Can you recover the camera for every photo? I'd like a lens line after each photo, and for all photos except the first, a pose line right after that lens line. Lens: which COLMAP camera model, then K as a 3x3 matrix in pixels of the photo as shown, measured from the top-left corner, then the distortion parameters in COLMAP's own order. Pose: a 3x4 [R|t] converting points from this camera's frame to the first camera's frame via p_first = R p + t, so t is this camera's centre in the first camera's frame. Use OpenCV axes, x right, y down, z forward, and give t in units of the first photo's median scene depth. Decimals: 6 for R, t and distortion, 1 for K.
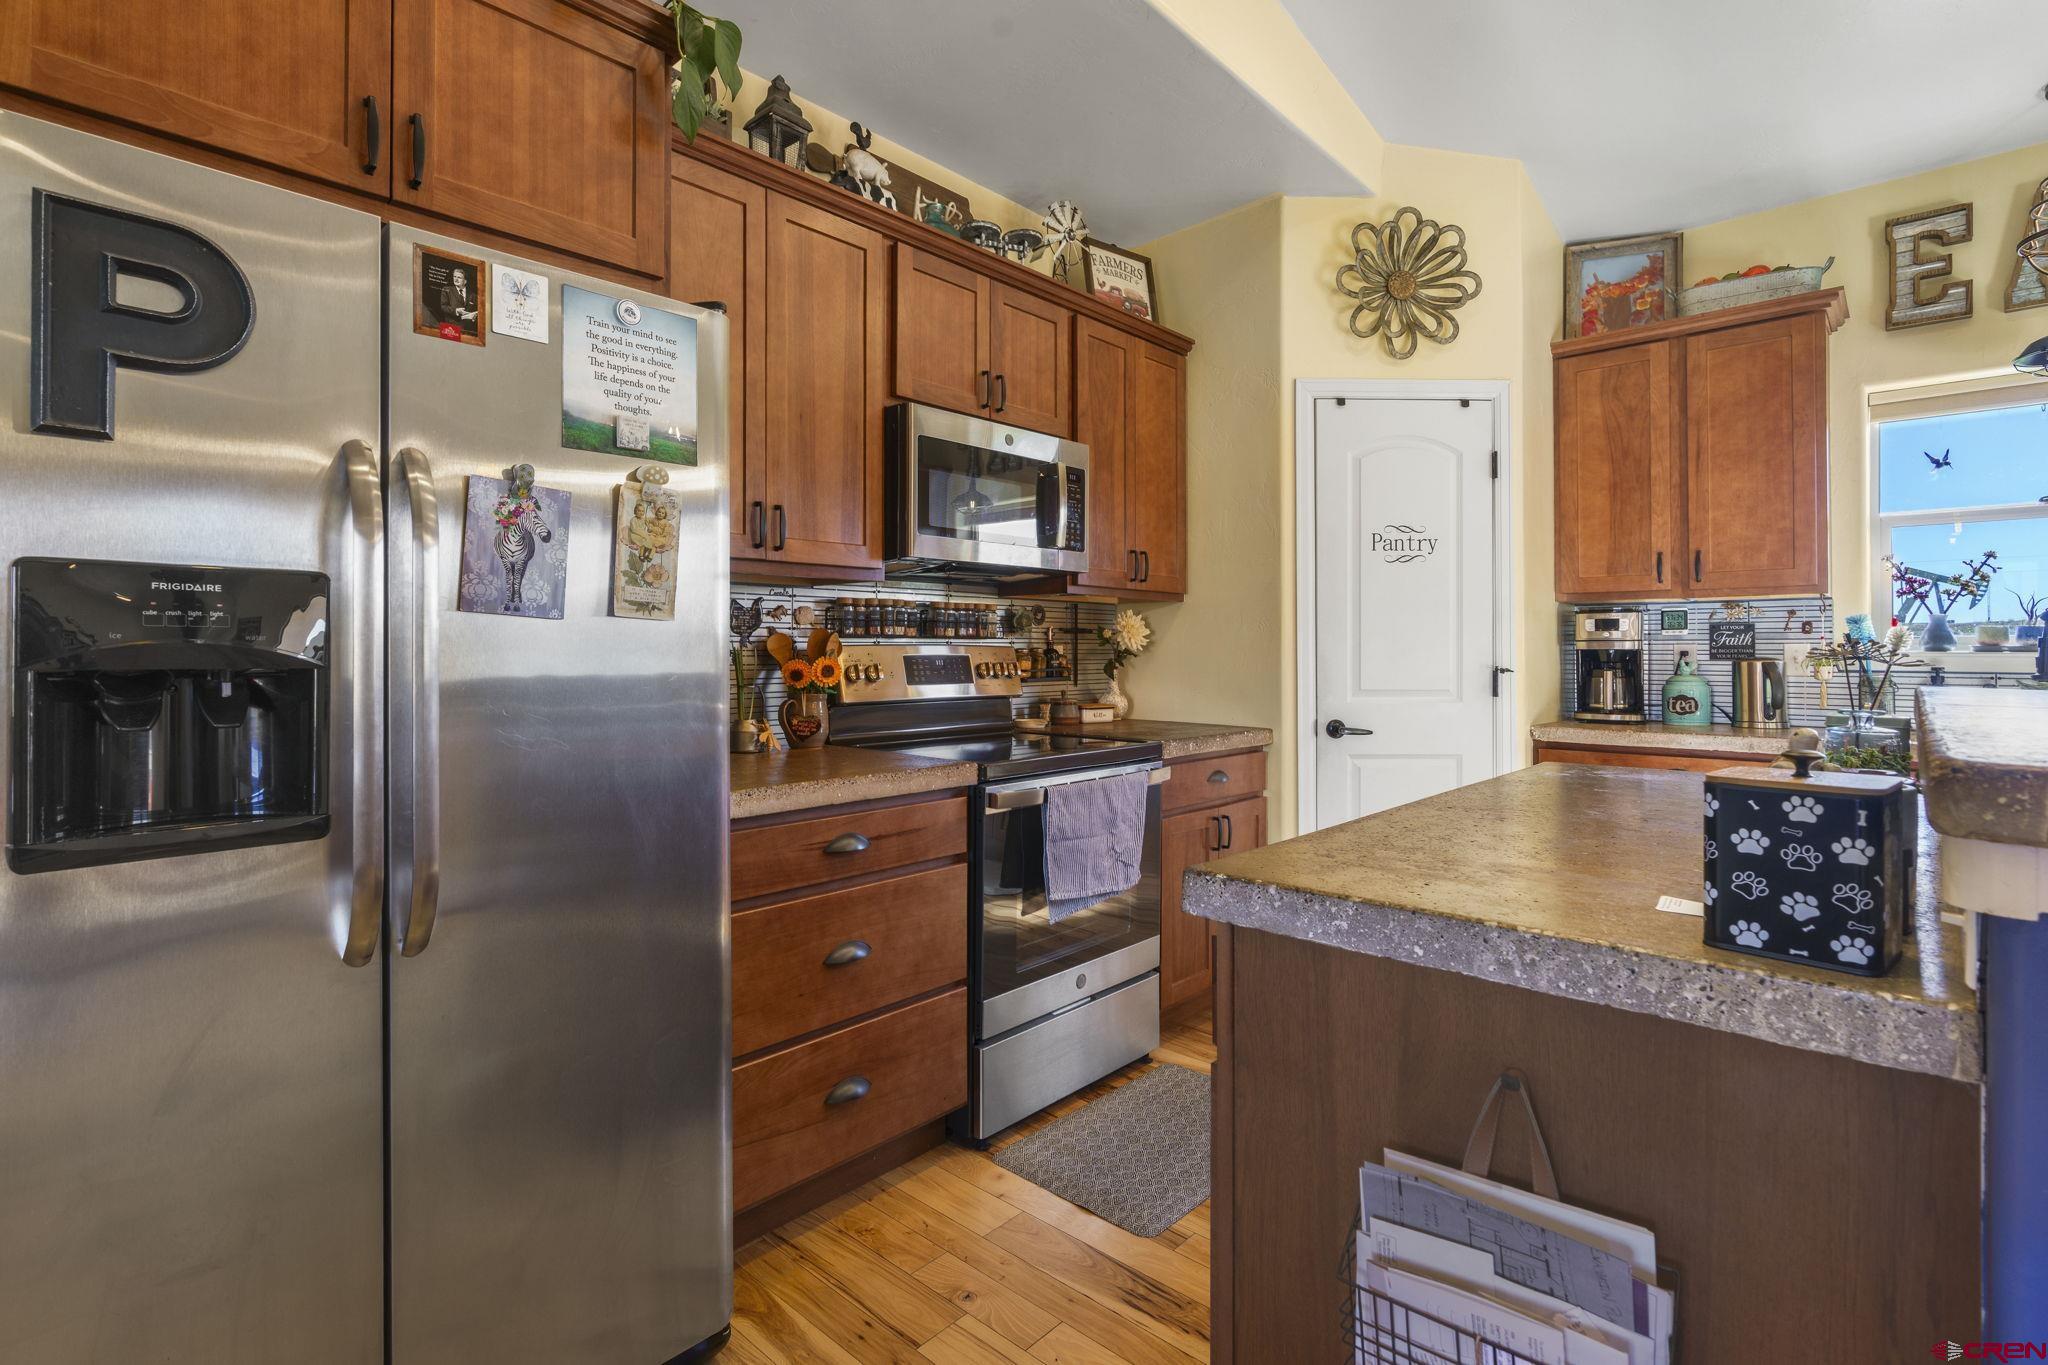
lens RADIAL K [[968.2, 0, 963.7], [0, 968.2, 640.3], [0, 0, 1]] dist [-0.002151, 0.000444]
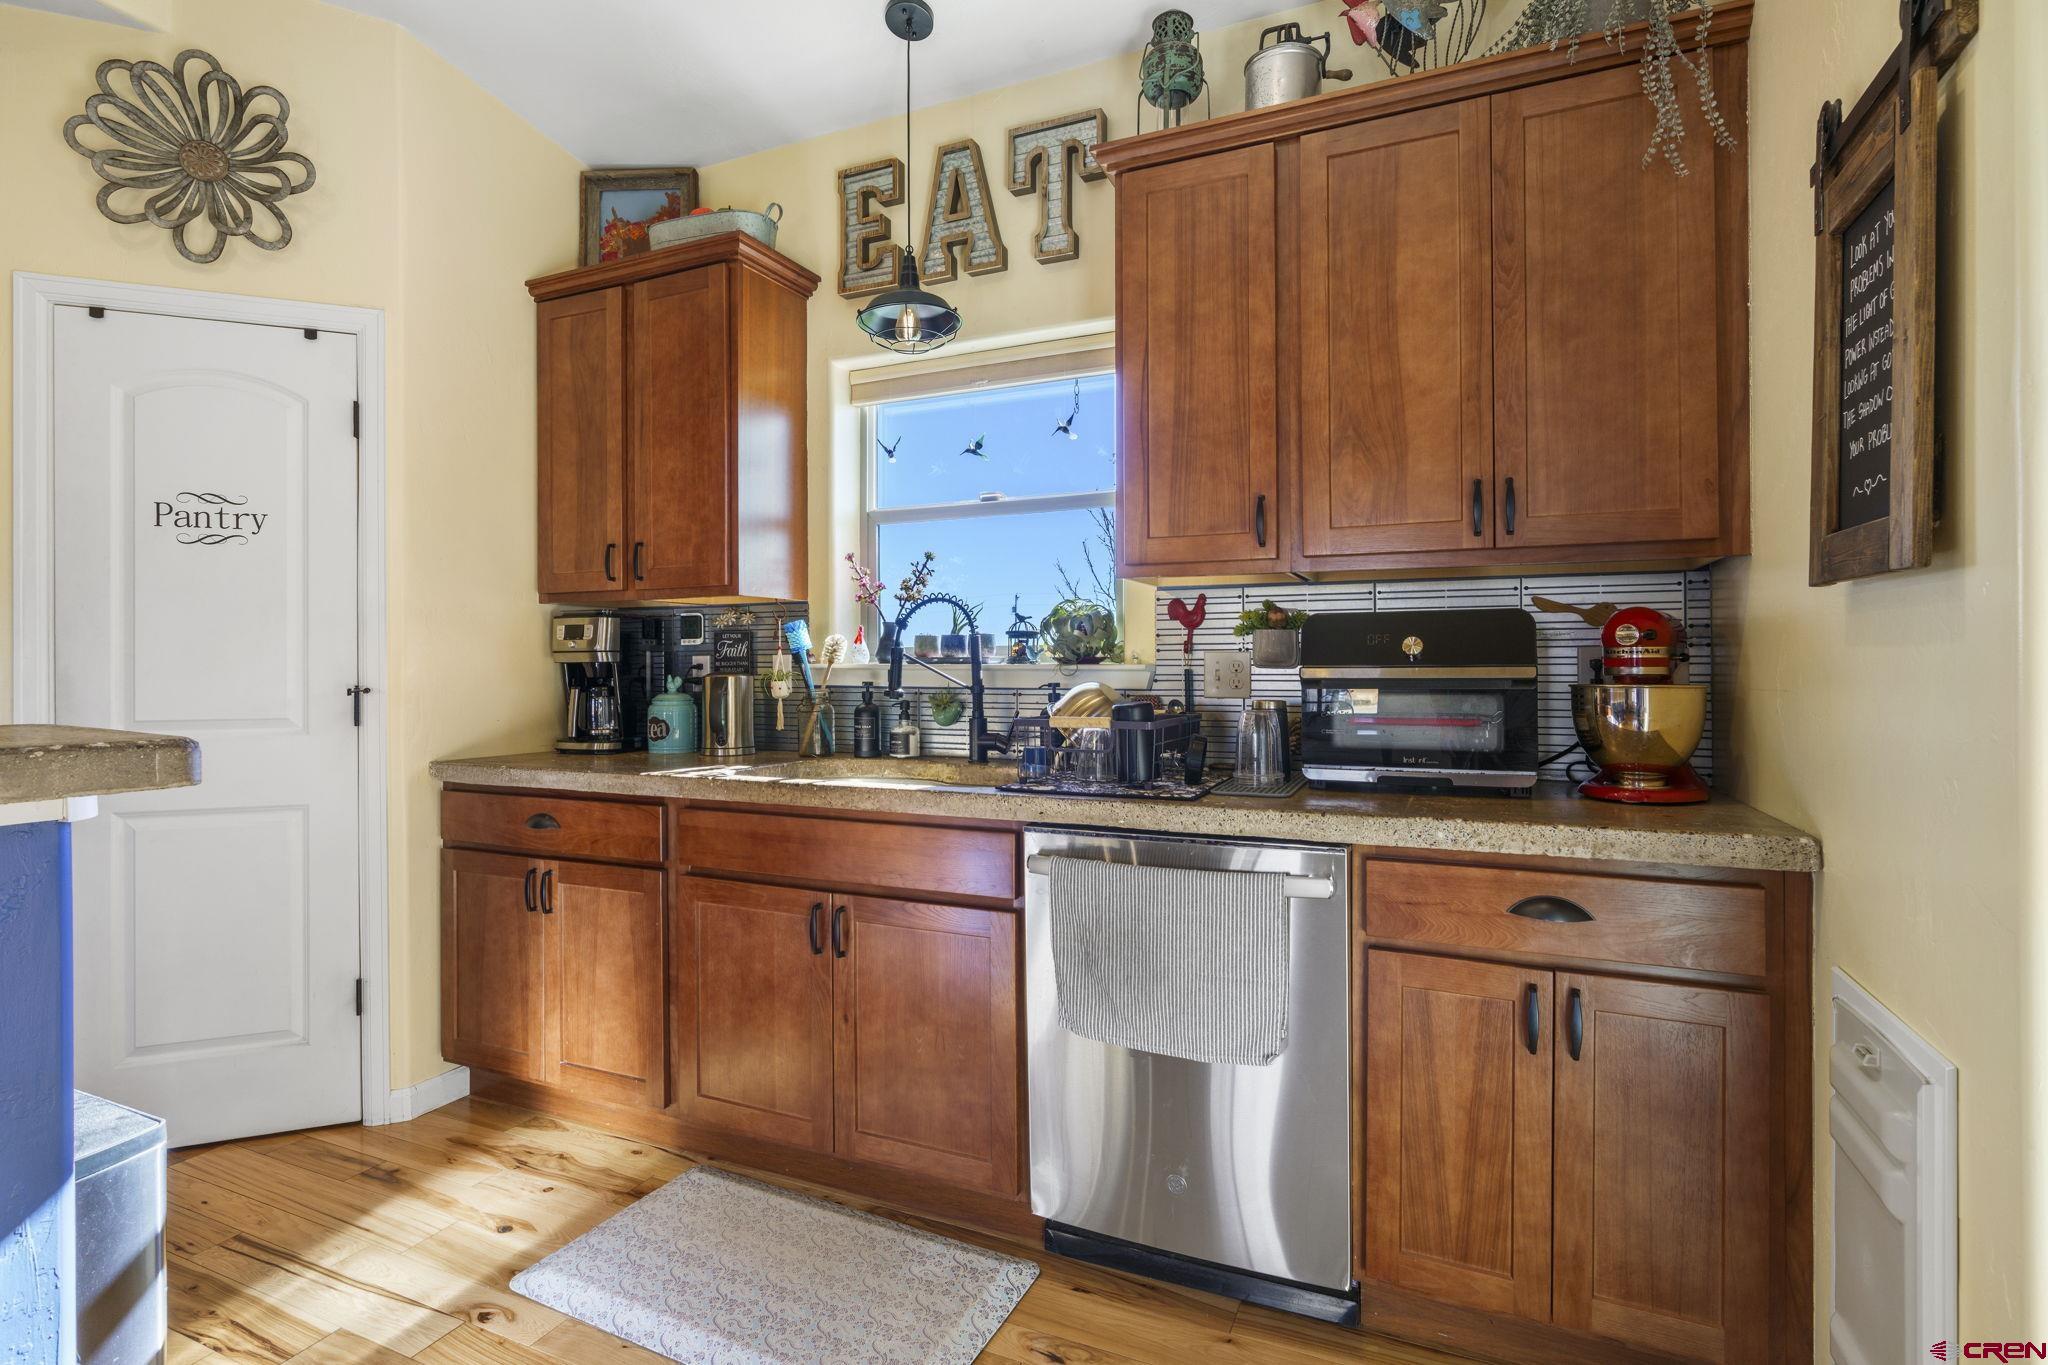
lens RADIAL K [[973.3, 0, 1028.7], [0, 973.3, 657.6], [0, 0, 1]] dist [-0.009823, 0.000748]
pose [[0.938811, -0.003082, 0.344418, 0.812874], [0.001024, 0.999981, 0.006156, 0.000527], [-0.344431, -0.005427, 0.938796, 0.112397]]
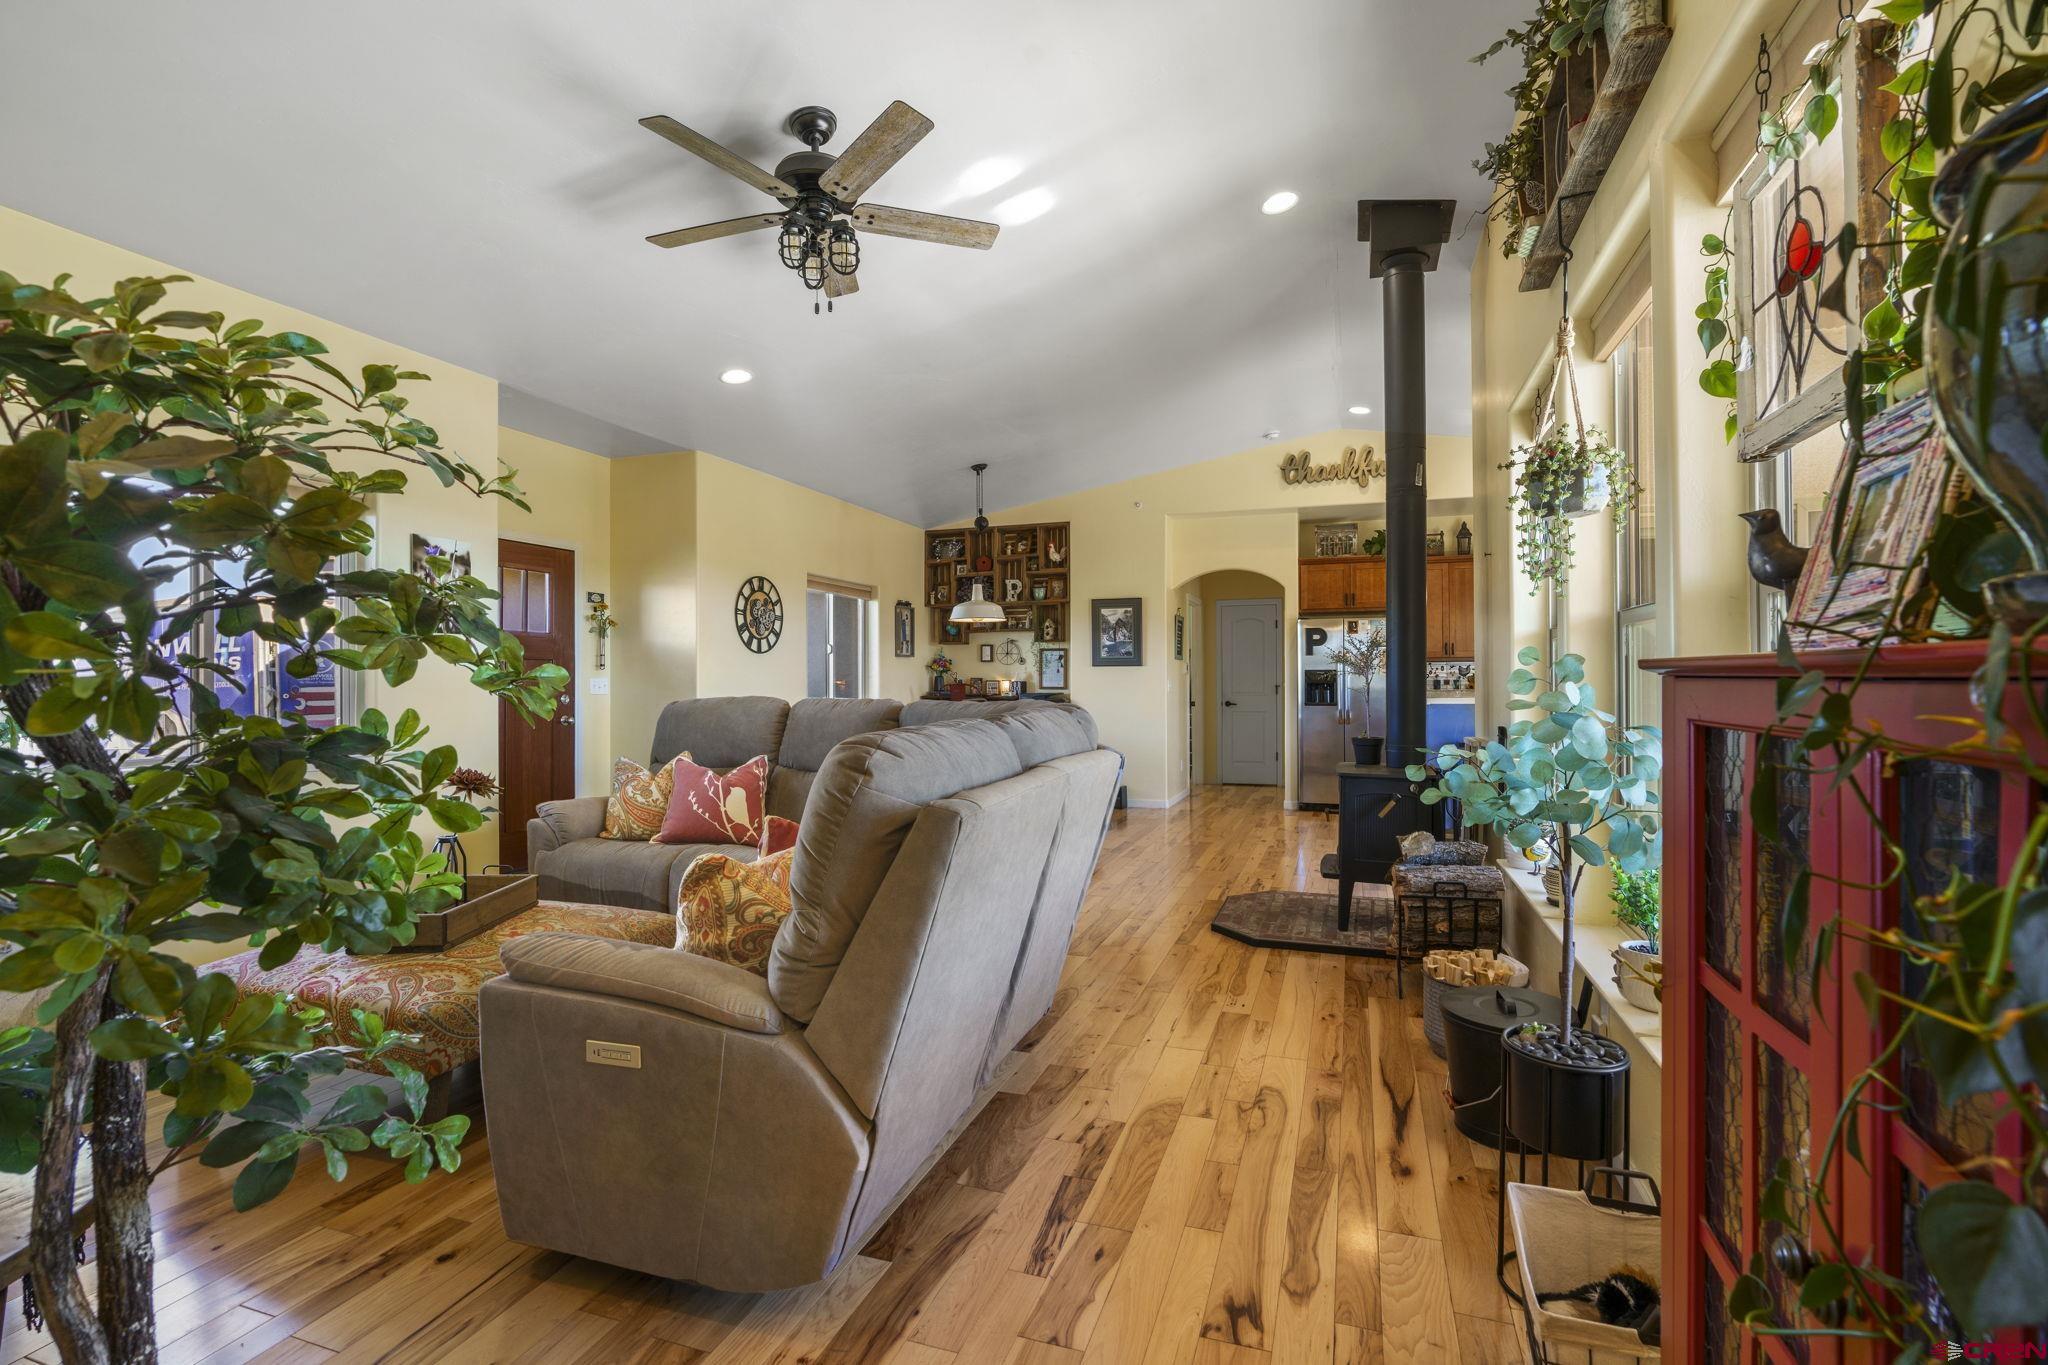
lens RADIAL K [[932.7, 0, 1043.6], [0, 932.7, 676.5], [0, 0, 1]] dist [-0.002305, 0.000051]
pose [[0.437979, -0.004232, -0.898975, 1.754345], [0.010573, 0.999944, 0.000444, -0.017050], [0.898923, -0.009699, 0.438000, -1.518685]]
